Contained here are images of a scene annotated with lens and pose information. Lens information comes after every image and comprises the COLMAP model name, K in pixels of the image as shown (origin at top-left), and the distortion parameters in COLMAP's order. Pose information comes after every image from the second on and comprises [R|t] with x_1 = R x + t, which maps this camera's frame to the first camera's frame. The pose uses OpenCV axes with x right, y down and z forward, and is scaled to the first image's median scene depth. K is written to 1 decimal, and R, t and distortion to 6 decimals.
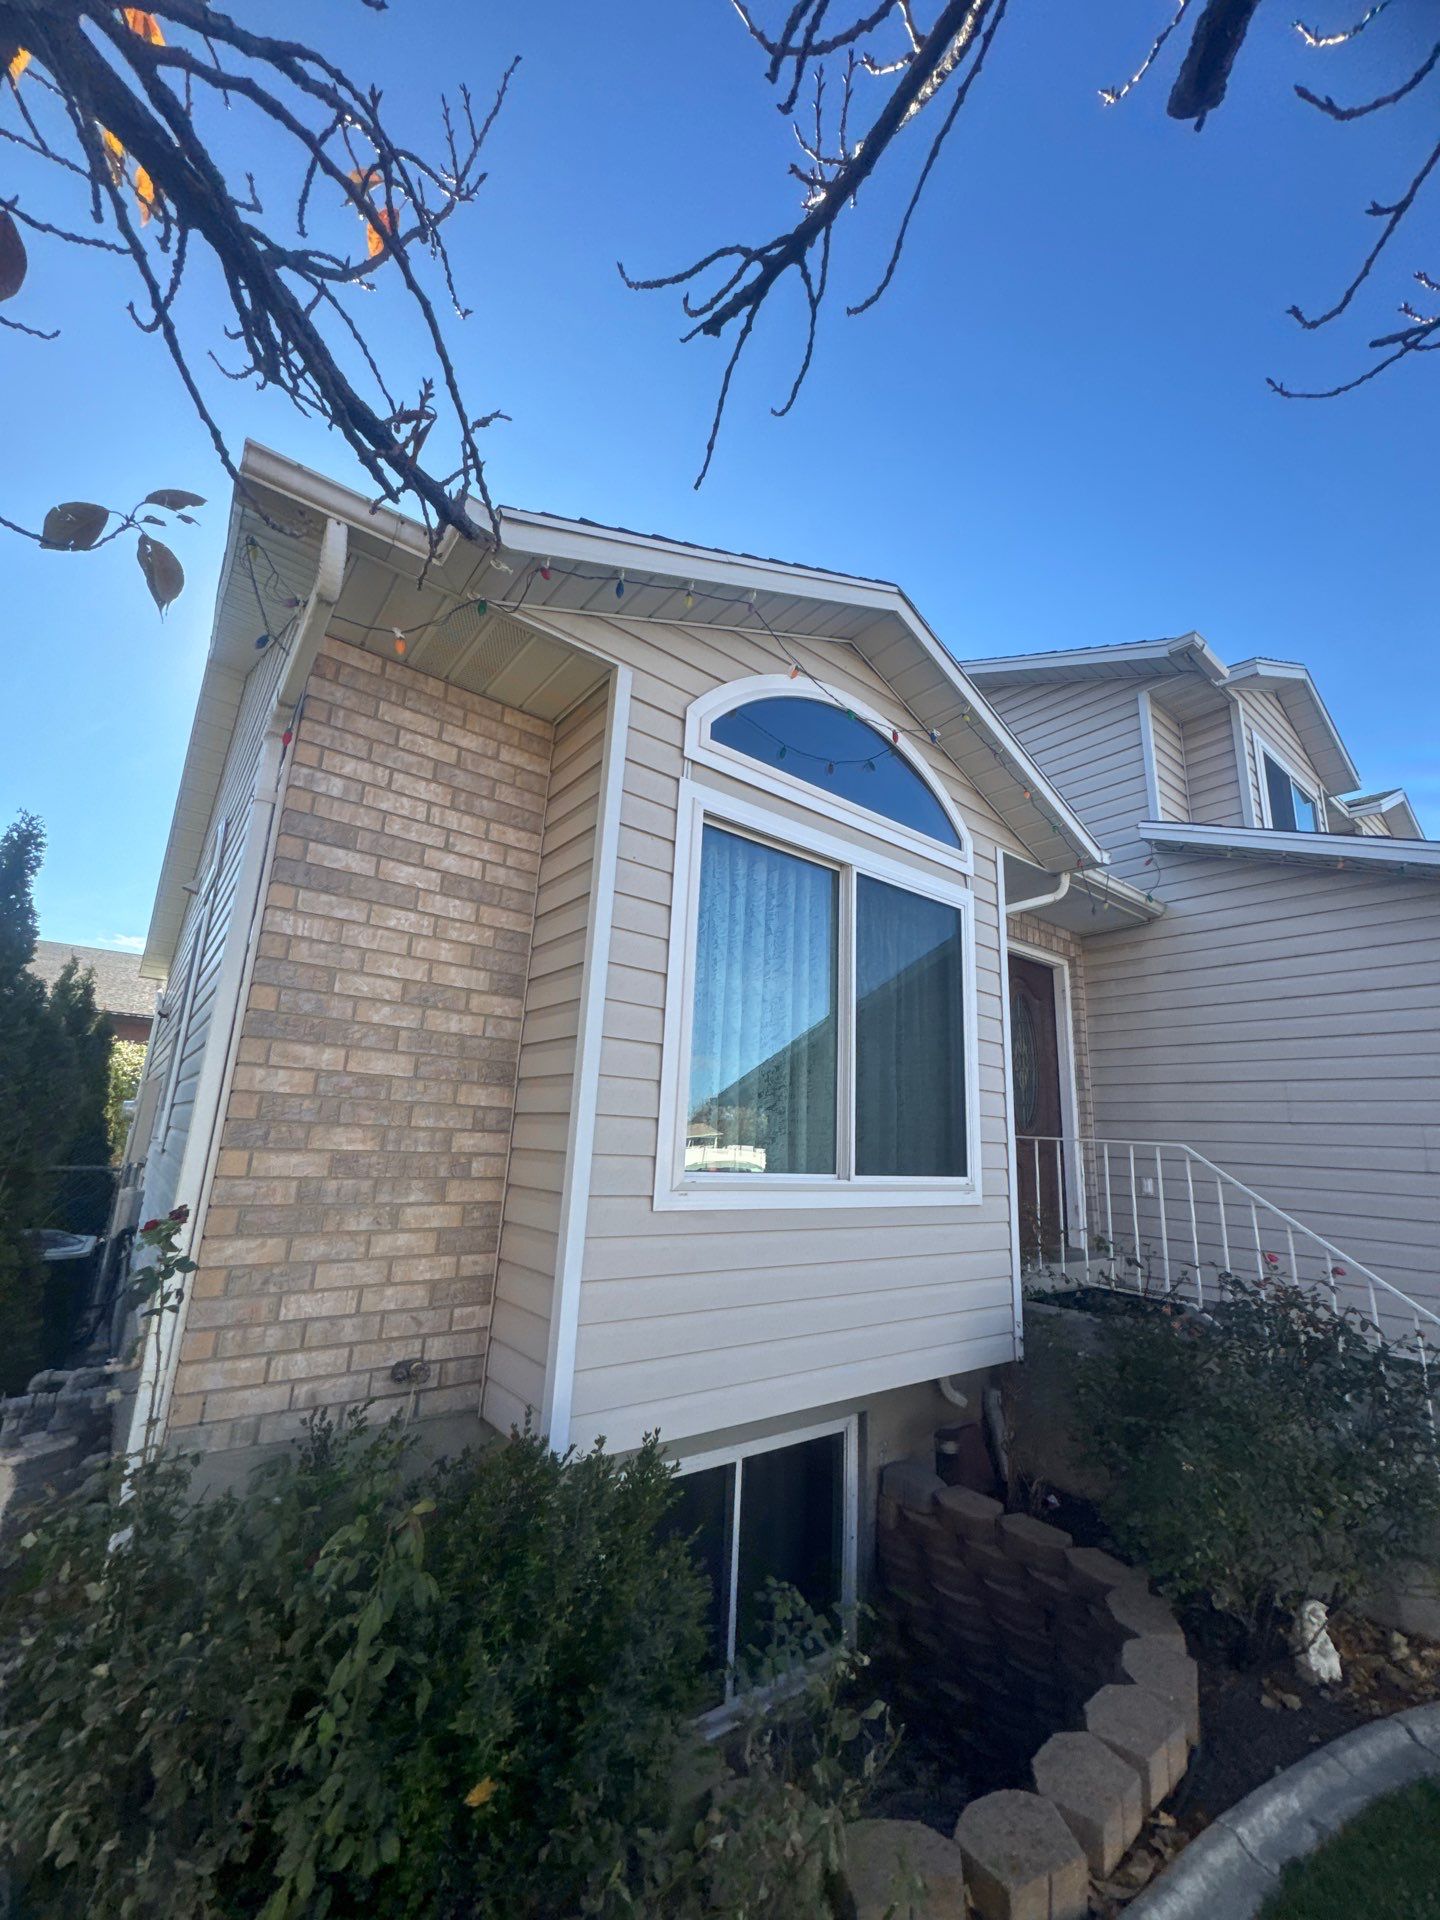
lens RADIAL K [[758.2, 0, 719.9], [0, 758.2, 961.8], [0, 0, 1]] dist [-0.001069, 0.000016]
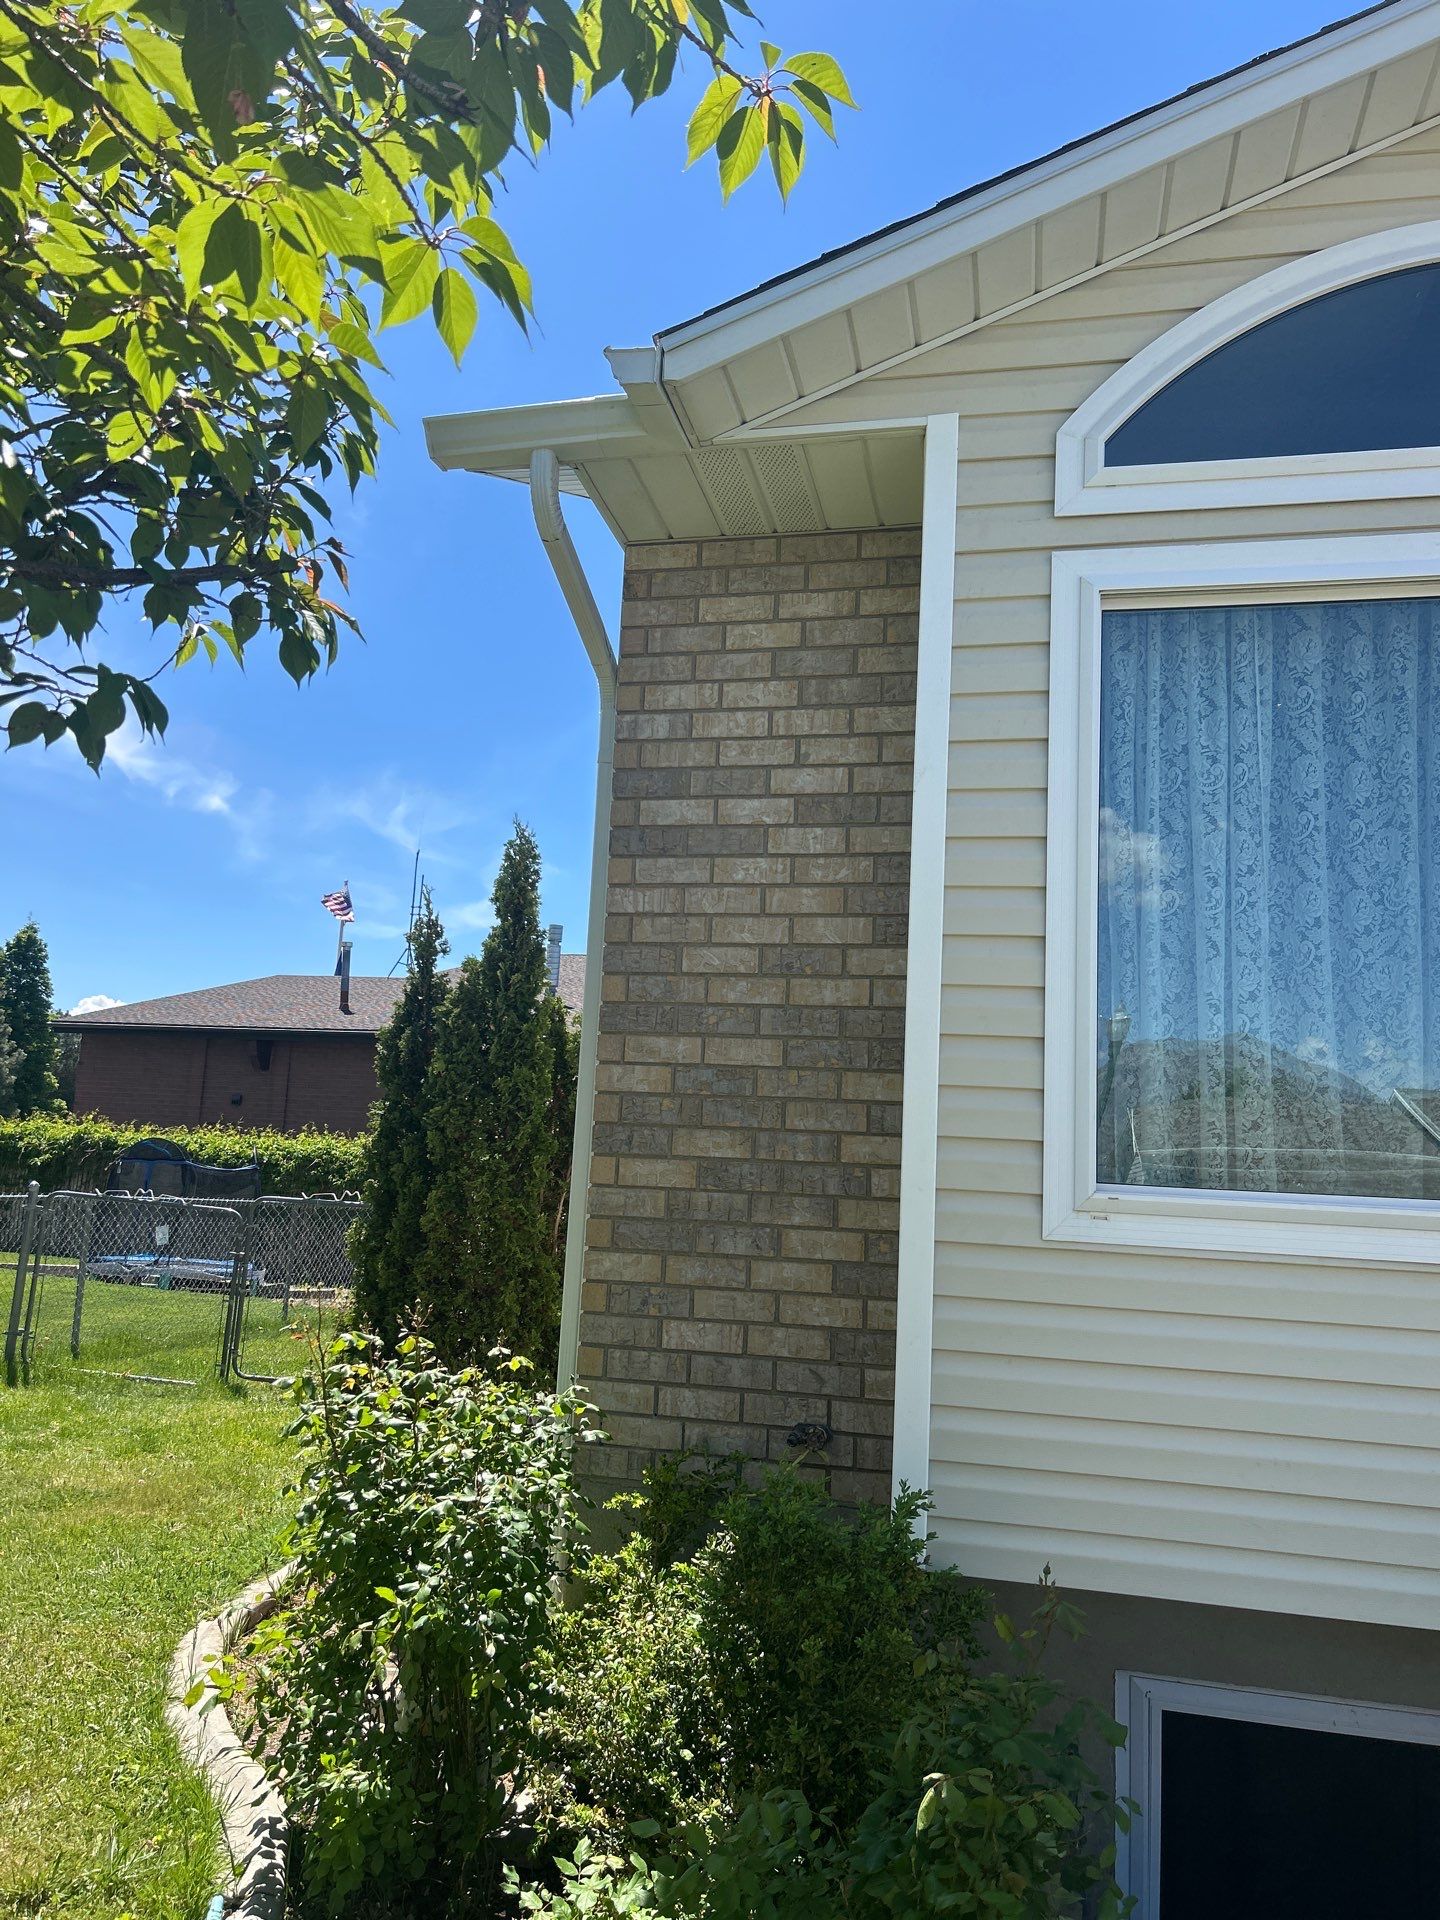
lens RADIAL K [[1425.7, 0, 721.5], [0, 1425.7, 962.0], [0, 0, 1]] dist [0.084934, -0.005161]
pose [[0.638389, -0.133417, -0.758063, 0.701900], [0.158148, 0.986586, -0.040455, 0.098878], [0.753292, -0.094061, 0.650925, 0.009865]]
